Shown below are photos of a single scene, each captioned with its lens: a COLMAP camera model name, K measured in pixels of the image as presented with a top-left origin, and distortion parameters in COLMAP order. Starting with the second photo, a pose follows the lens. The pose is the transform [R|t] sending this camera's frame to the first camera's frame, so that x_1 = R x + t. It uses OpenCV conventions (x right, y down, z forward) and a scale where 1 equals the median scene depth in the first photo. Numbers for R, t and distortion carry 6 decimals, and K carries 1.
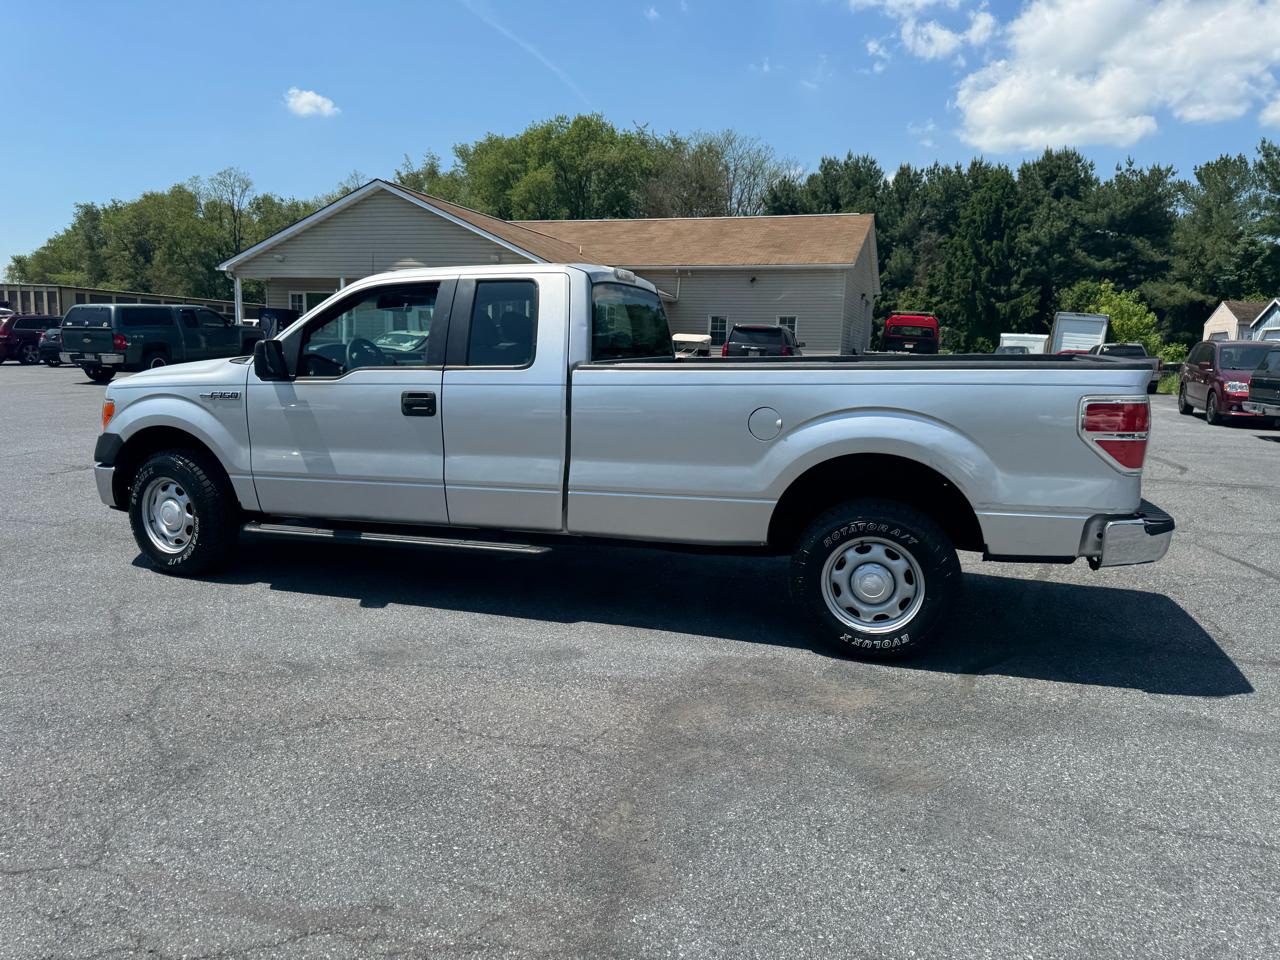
lens RADIAL K [[909.1, 0, 633.3], [0, 909.1, 476.6], [0, 0, 1]] dist [0.049725, -0.065036]
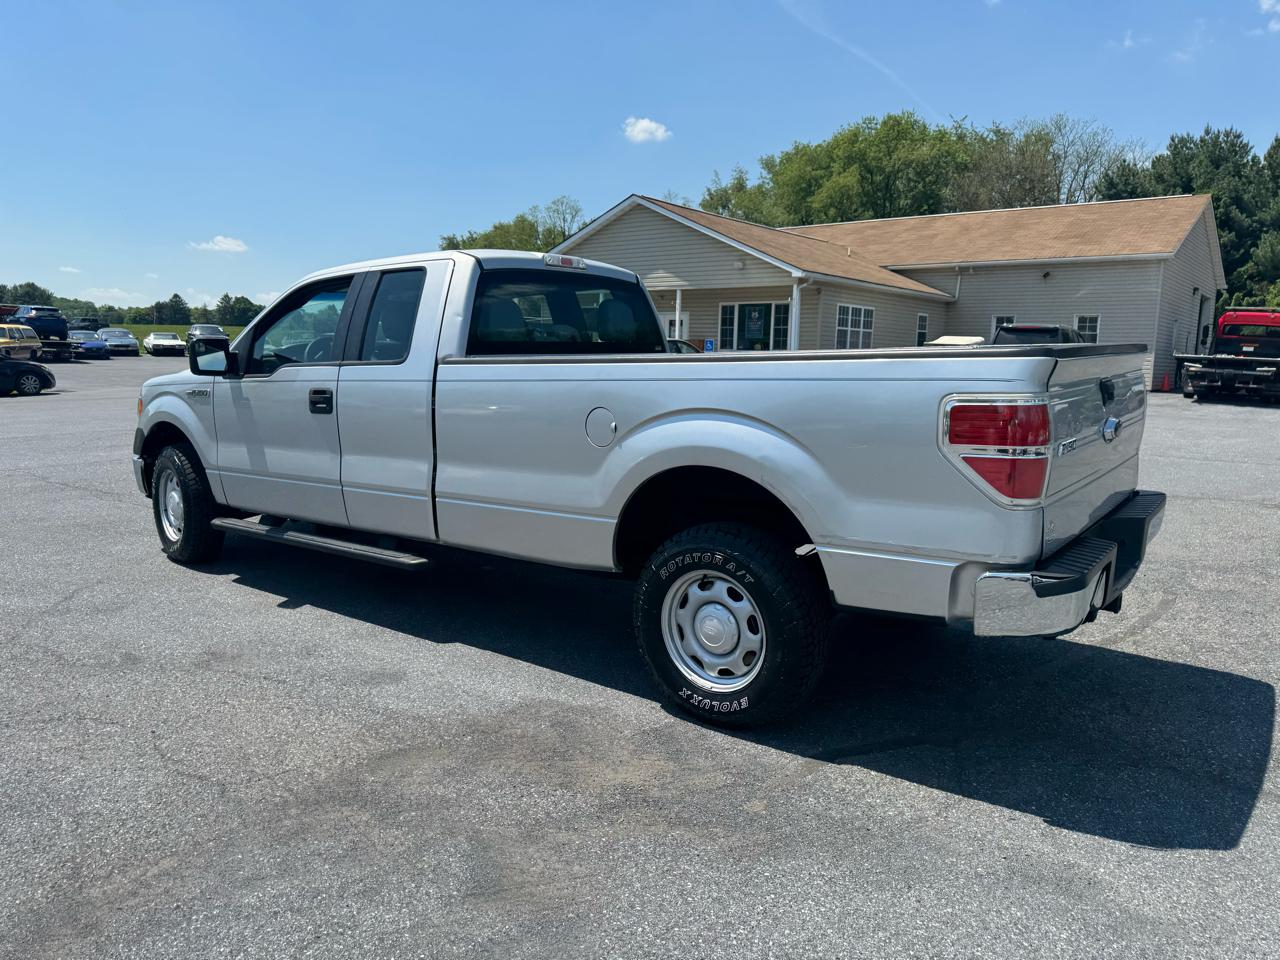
lens RADIAL K [[898.5, 0, 637.0], [0, 898.5, 493.7], [0, 0, 1]] dist [0.080905, -0.095283]
pose [[0.942865, 0.041497, -0.330580, 0.034944], [-0.039034, 0.999139, 0.014089, -0.000746], [0.330880, -0.000380, 0.943673, 0.017886]]
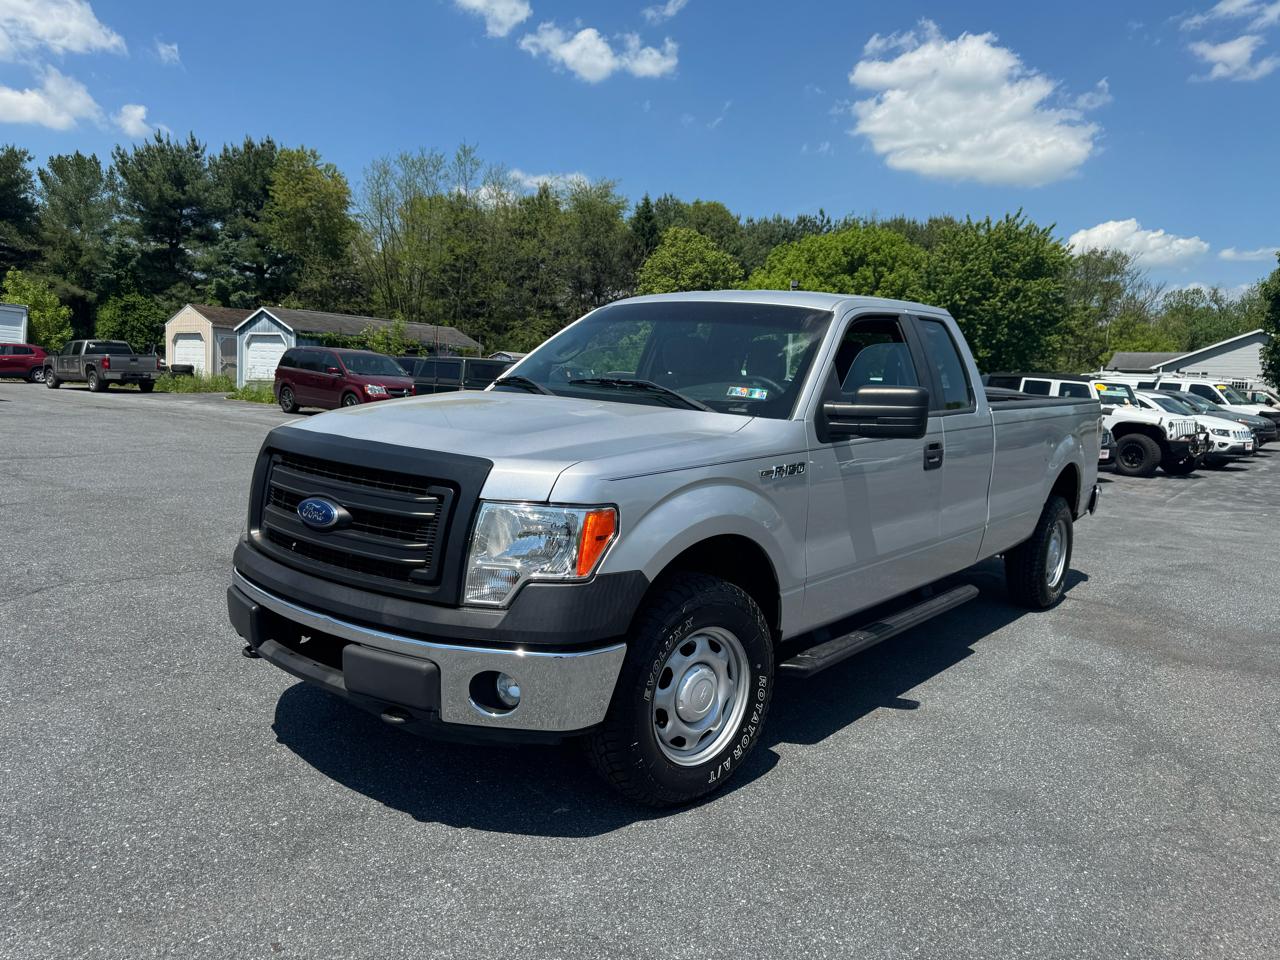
lens RADIAL K [[909.1, 0, 633.3], [0, 909.1, 476.6], [0, 0, 1]] dist [0.049725, -0.065036]
pose [[0.363362, -0.102257, 0.926019, -0.101310], [0.092744, 0.992991, 0.073260, -0.013232], [-0.927020, 0.059263, 0.370299, 0.082151]]
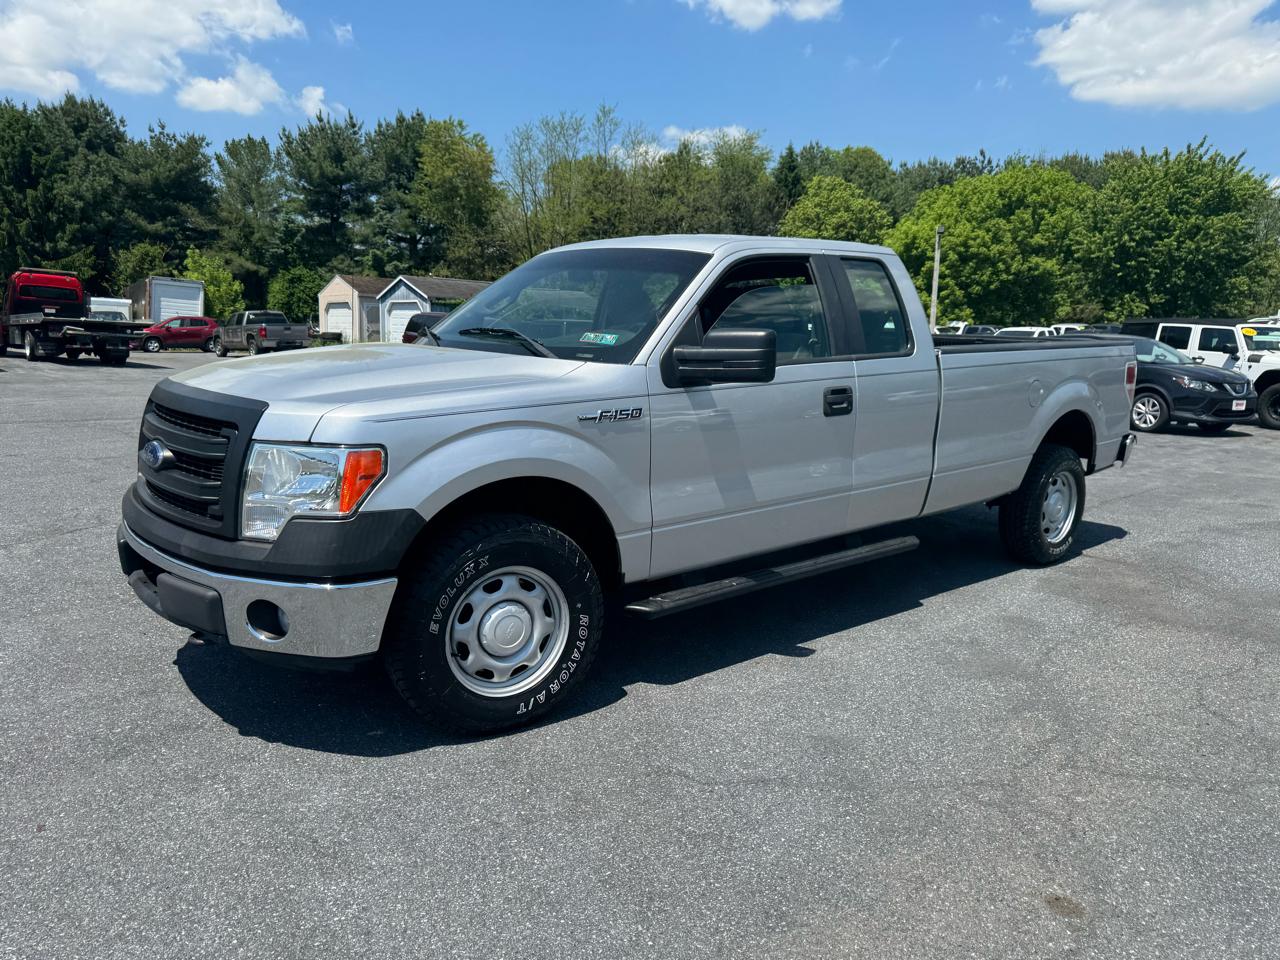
lens RADIAL K [[910.0, 0, 636.0], [0, 910.0, 479.0], [0, 0, 1]] dist [0.045836, -0.066755]
pose [[0.512552, -0.143372, 0.846602, -0.093150], [0.108364, 0.988879, 0.101861, -0.010106], [-0.851791, 0.039532, 0.522389, 0.062554]]
